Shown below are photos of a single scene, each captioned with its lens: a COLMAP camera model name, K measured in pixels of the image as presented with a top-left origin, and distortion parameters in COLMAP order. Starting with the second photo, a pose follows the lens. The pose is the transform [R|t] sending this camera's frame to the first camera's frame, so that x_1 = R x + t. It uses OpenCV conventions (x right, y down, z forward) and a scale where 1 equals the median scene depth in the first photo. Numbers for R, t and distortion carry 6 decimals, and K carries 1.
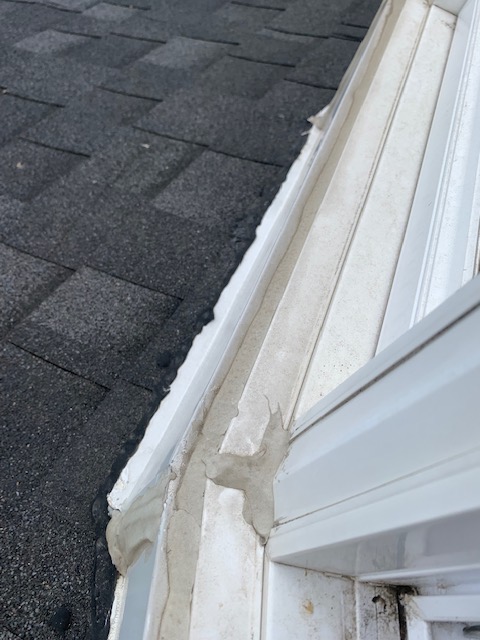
lens RADIAL K [[573.5, 0, 240.0], [0, 573.5, 320.0], [0, 0, 1]] dist [-0.009669, -0.020138]
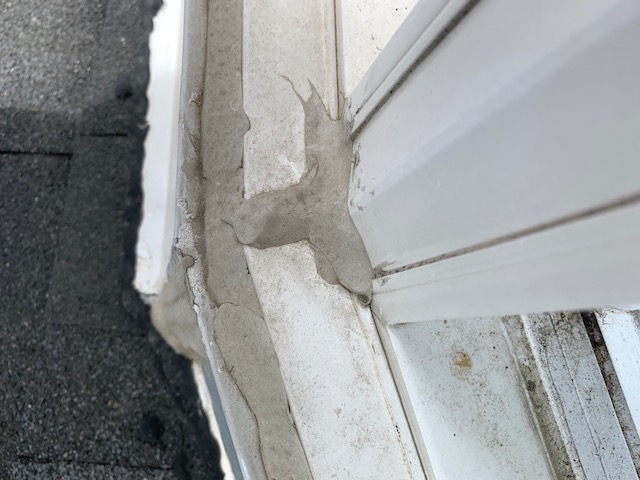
lens RADIAL K [[573.5, 0, 320.0], [0, 573.5, 240.0], [0, 0, 1]] dist [-0.009669, -0.020138]
pose [[0.926056, -0.376490, 0.025988, 0.003087], [0.337102, 0.856199, 0.391517, 0.062780], [-0.169654, -0.353806, 0.919804, 0.422434]]
